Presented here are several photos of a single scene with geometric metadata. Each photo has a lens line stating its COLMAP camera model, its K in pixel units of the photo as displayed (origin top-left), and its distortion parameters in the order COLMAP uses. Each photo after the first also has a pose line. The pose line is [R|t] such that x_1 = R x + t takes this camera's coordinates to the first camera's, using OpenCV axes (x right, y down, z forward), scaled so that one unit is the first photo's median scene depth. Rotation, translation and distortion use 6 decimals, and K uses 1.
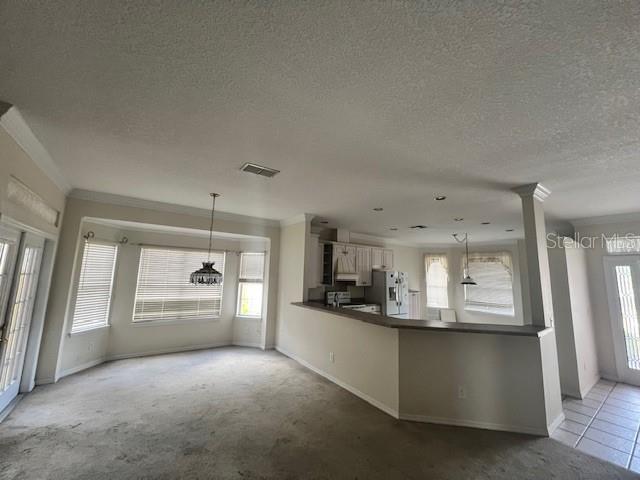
lens RADIAL K [[257.2, 0, 319.3], [0, 257.2, 238.6], [0, 0, 1]] dist [0.000095, -0.000109]
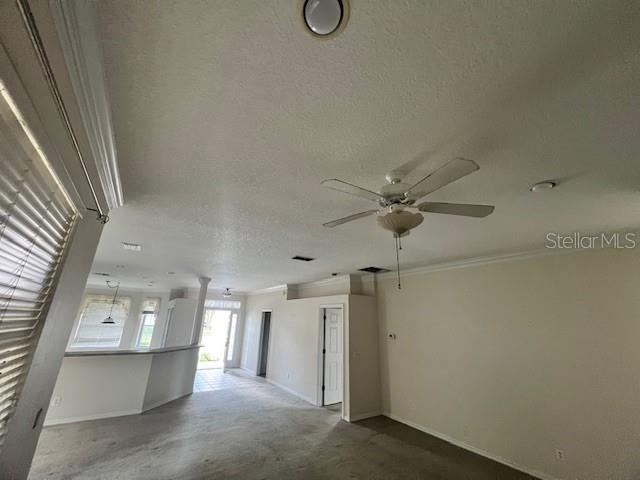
lens RADIAL K [[257.2, 0, 318.9], [0, 257.2, 240.2], [0, 0, 1]] dist [0.000095, -0.000109]
pose [[0.016066, 0.280347, 0.959764, -1.537448], [-0.162283, 0.947892, -0.274163, -0.055482], [-0.986613, -0.151349, 0.060724, -0.023526]]
